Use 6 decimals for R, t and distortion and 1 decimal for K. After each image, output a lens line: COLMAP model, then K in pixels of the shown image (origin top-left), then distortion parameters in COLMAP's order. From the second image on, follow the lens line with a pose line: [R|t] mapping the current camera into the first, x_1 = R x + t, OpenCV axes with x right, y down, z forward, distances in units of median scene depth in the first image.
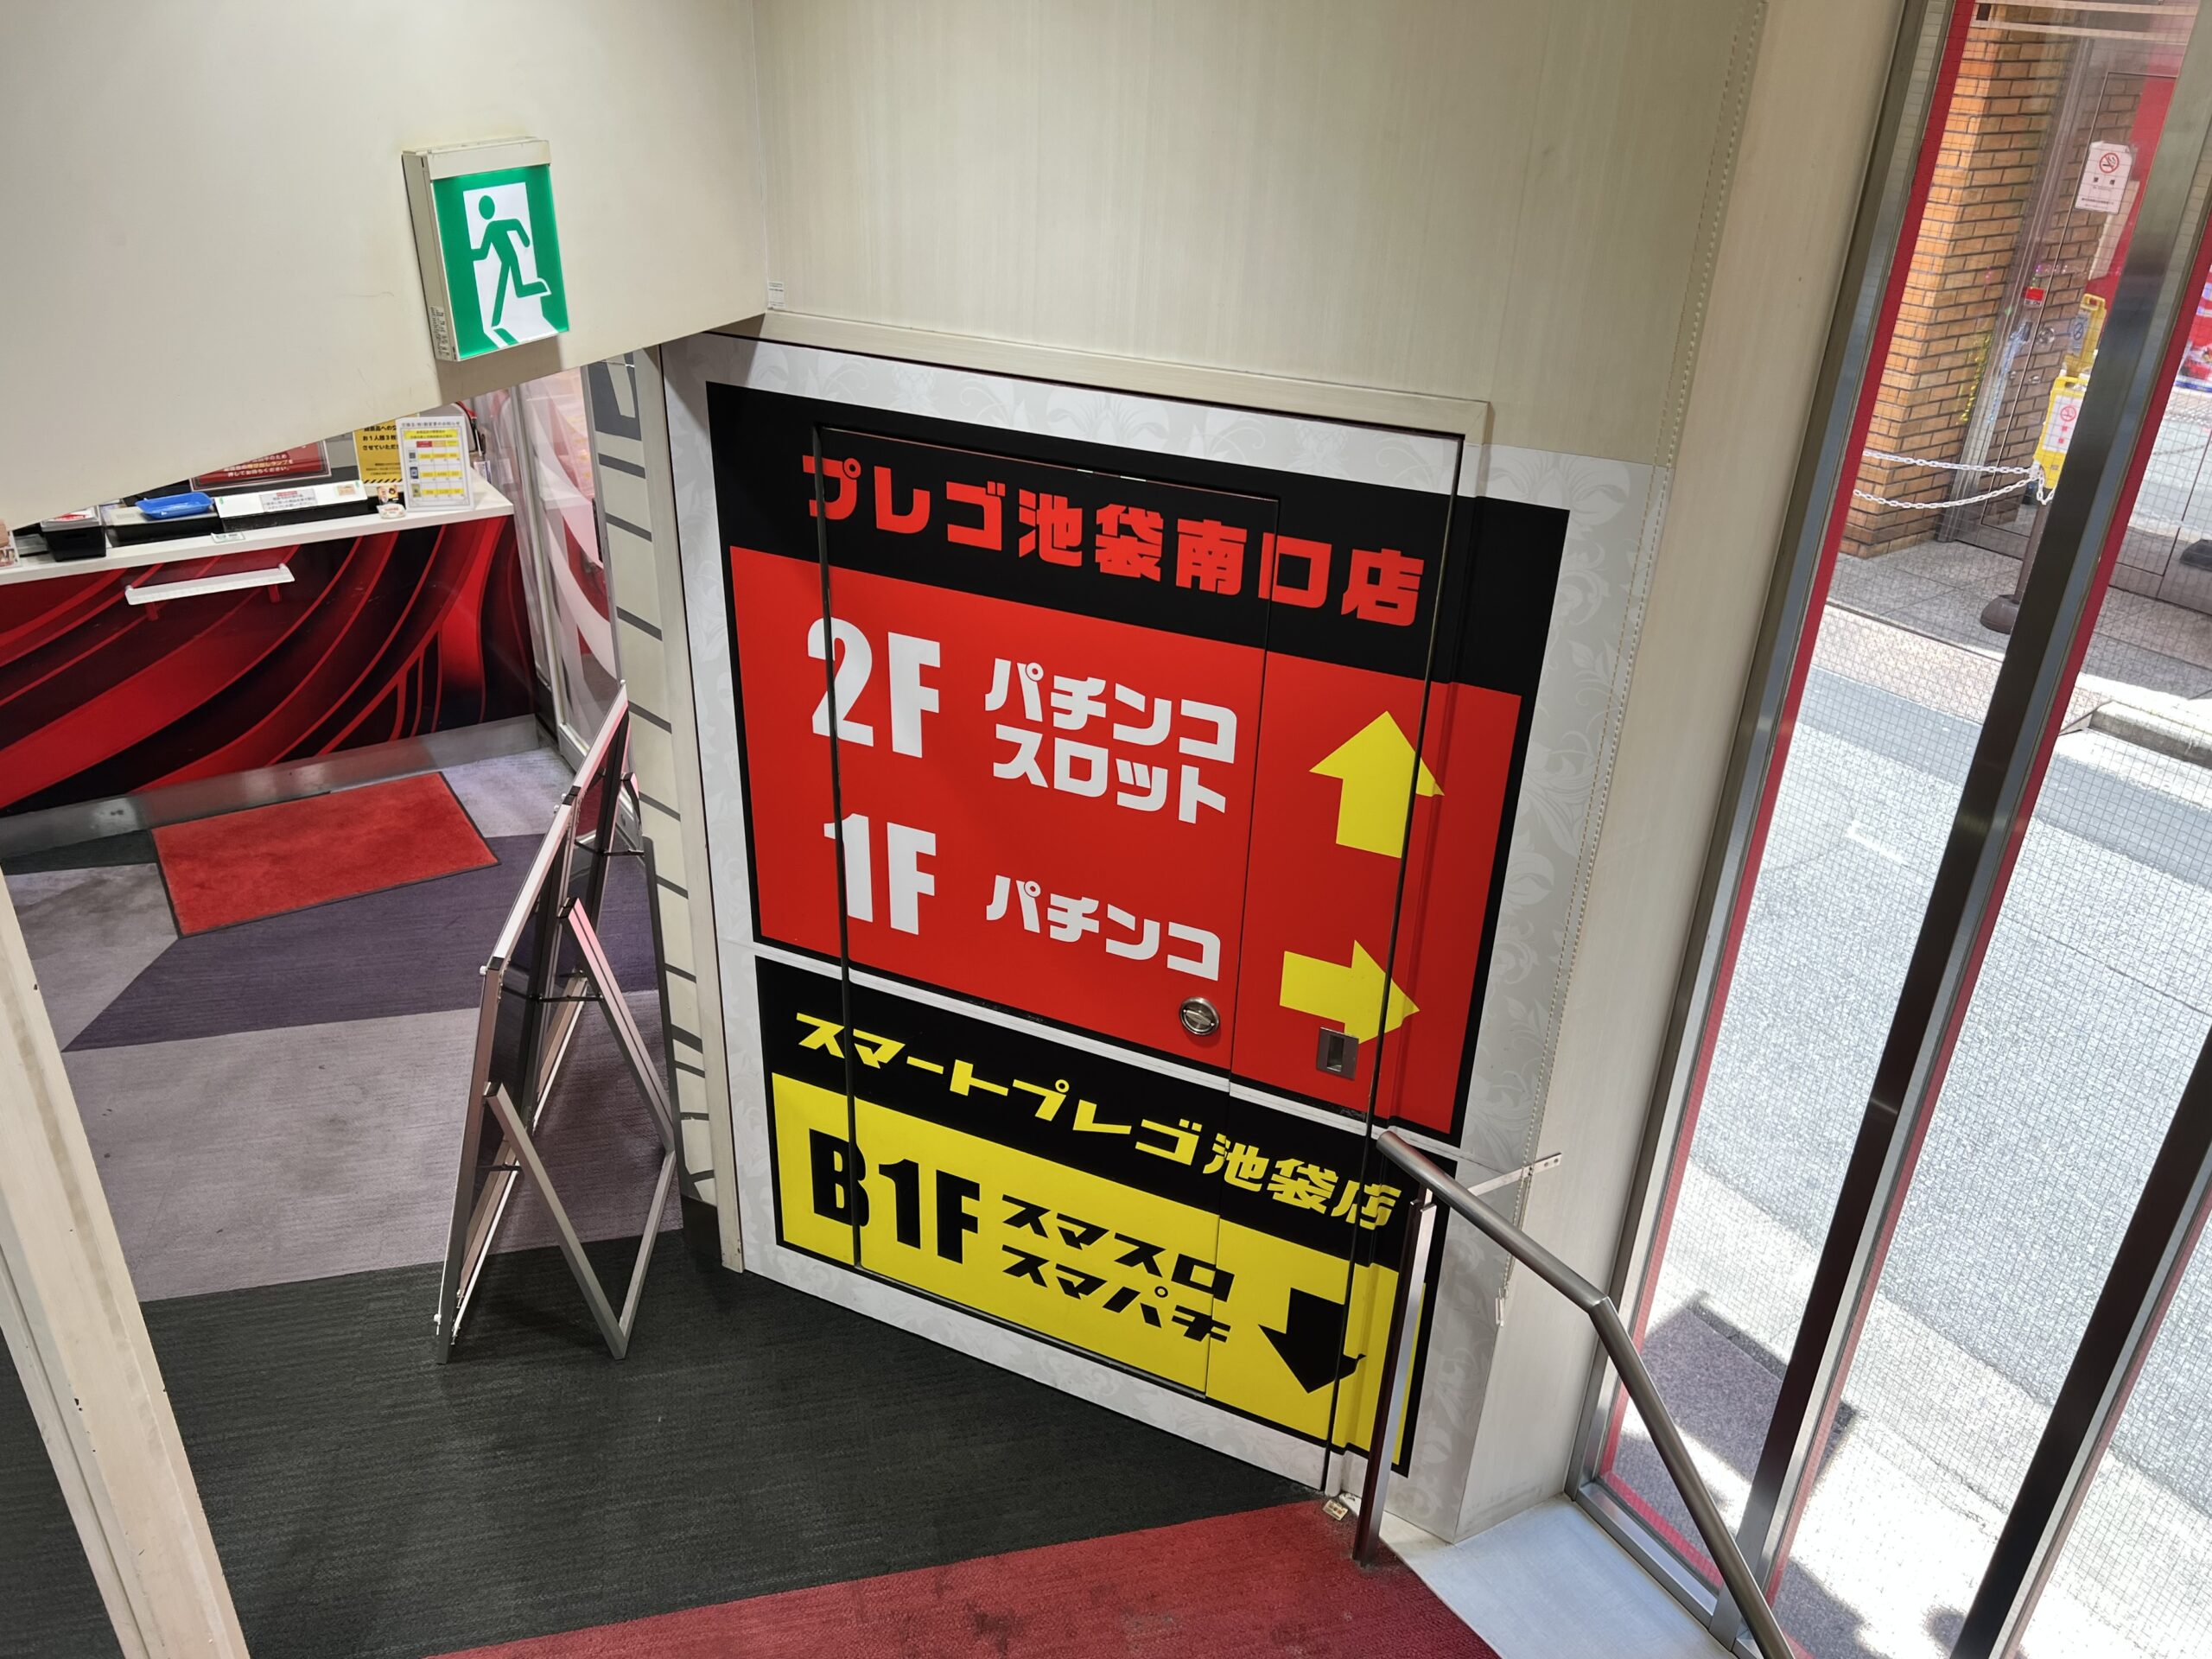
lens RADIAL K [[1668.6, 0, 1099.4], [0, 1668.6, 839.1], [0, 0, 1]] dist [0.016426, 0.003846]
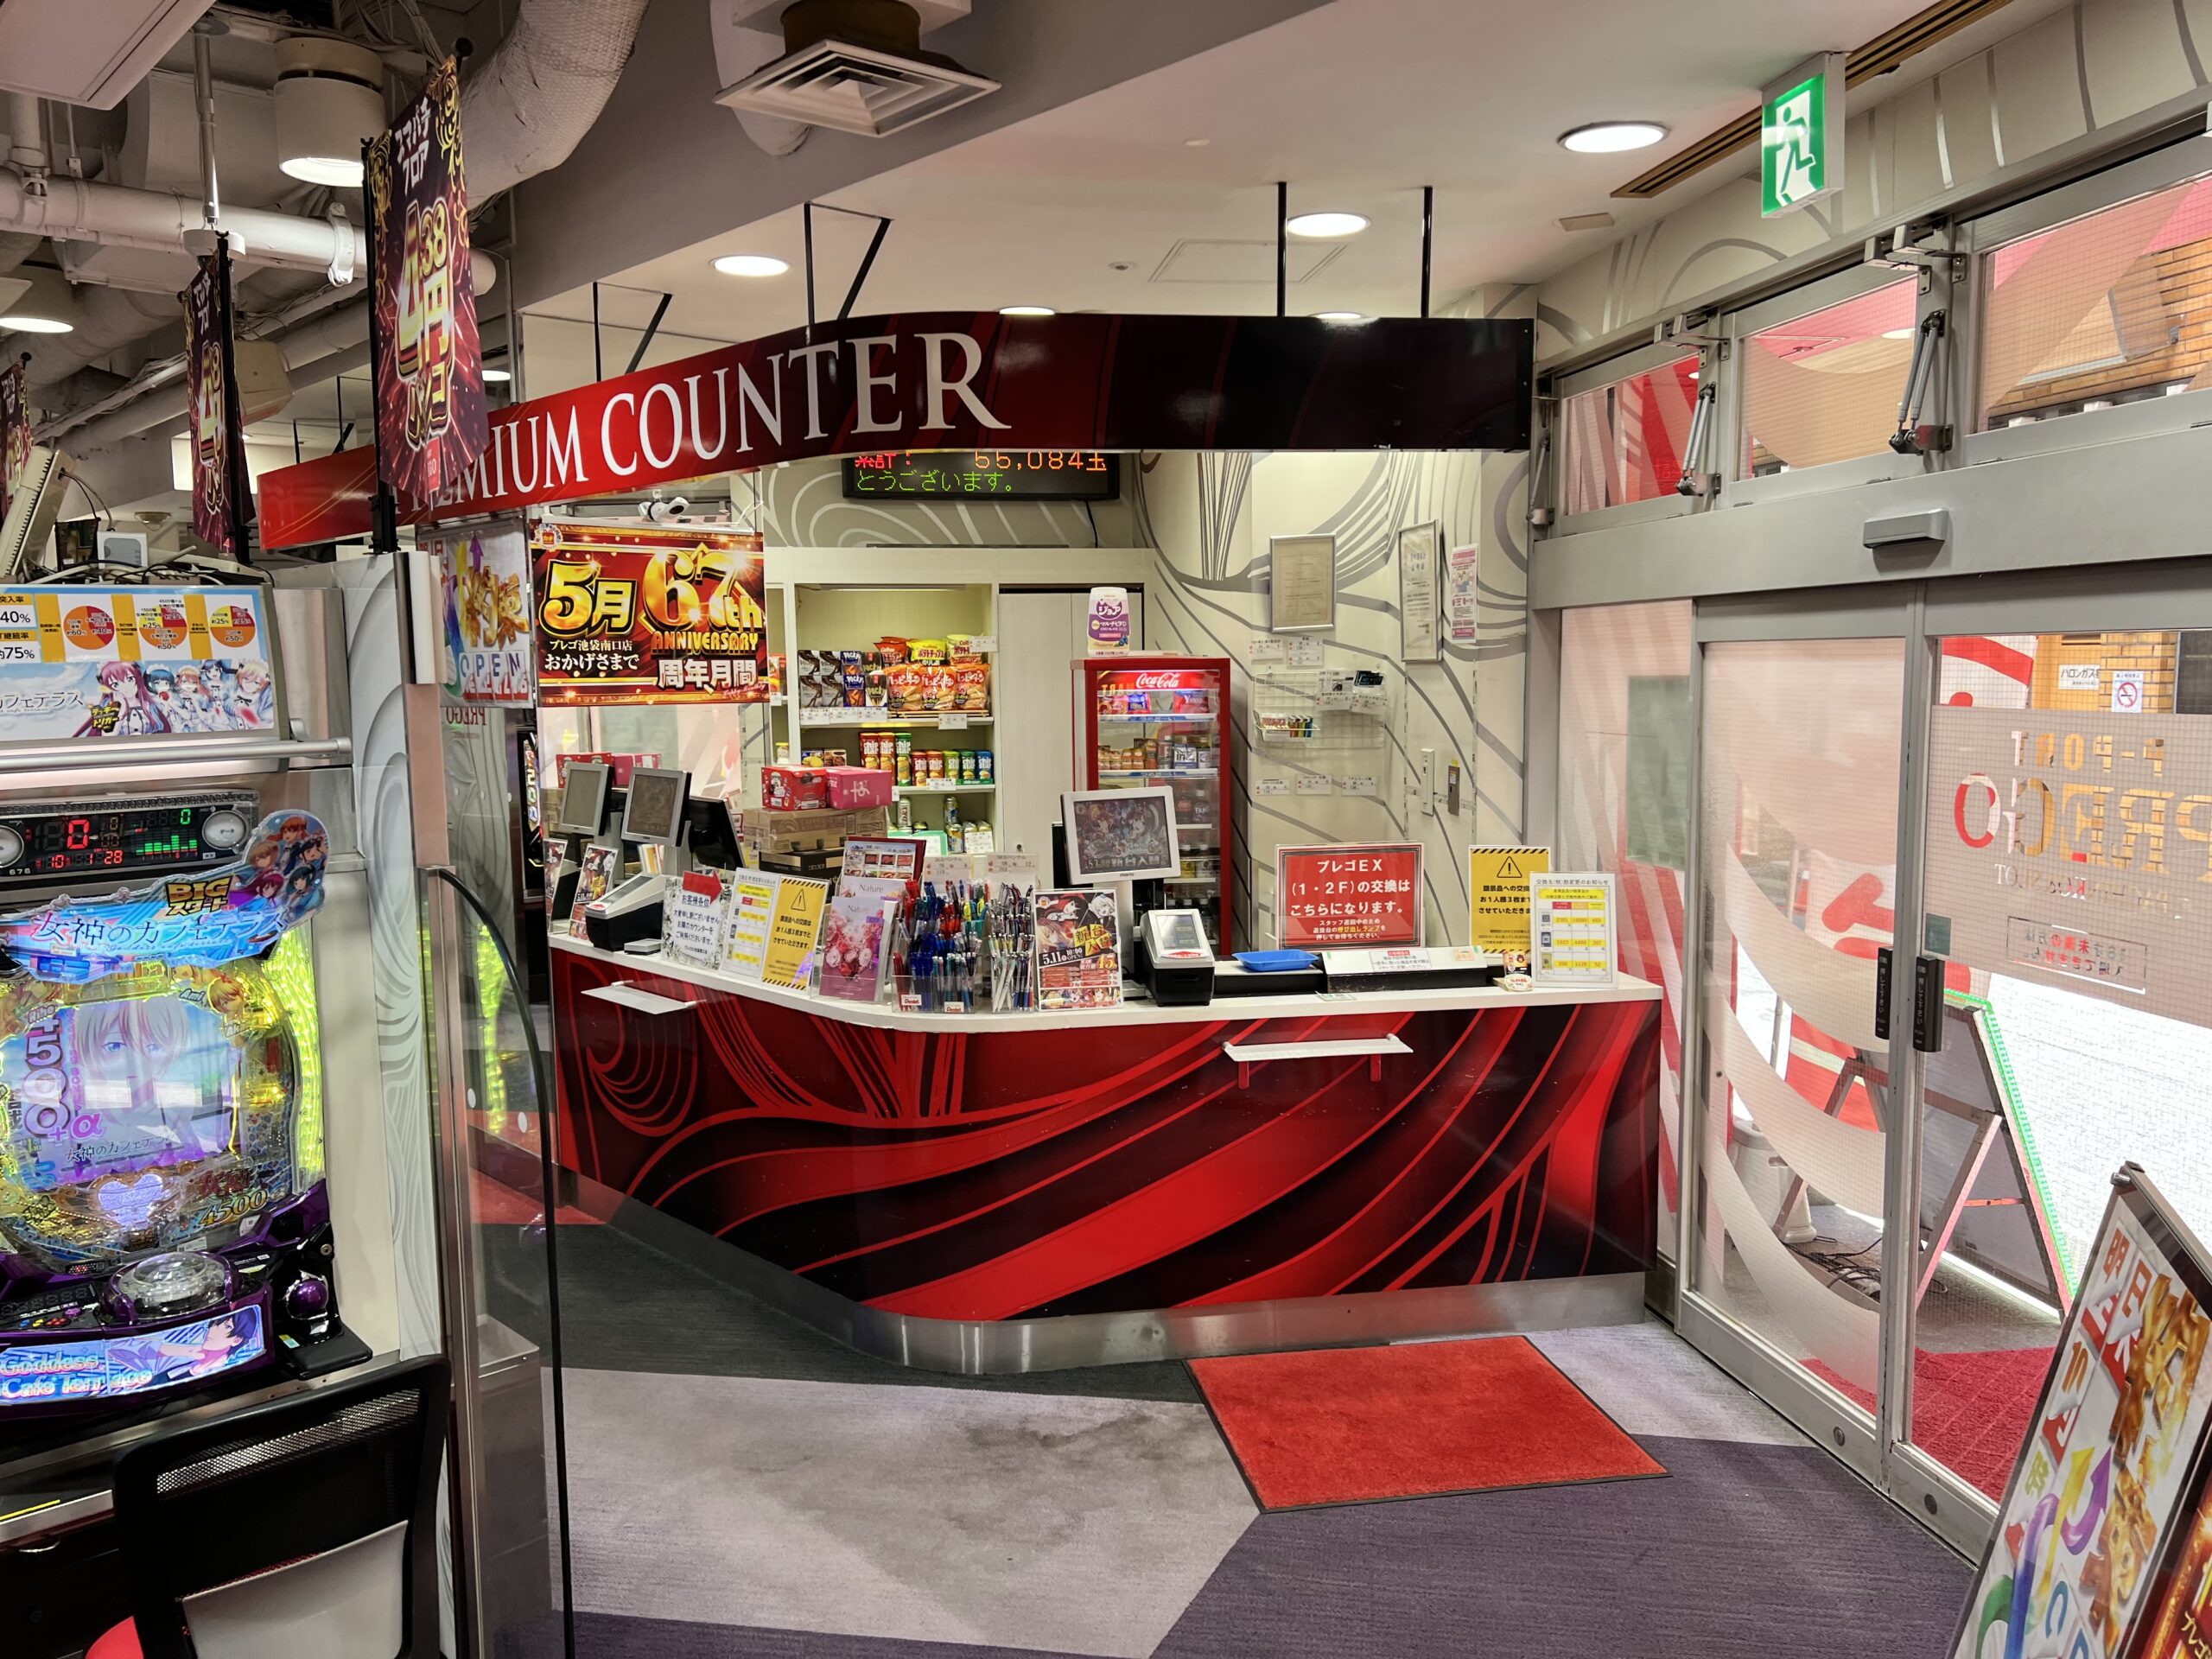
lens RADIAL K [[1668.6, 0, 1113.0], [0, 1668.6, 830.3], [0, 0, 1]] dist [0.016426, 0.003846]
pose [[0.927967, 0.005164, -0.372627, -0.309525], [-0.151470, 0.918810, -0.364479, 0.054945], [0.340491, 0.394666, 0.853407, 0.236254]]
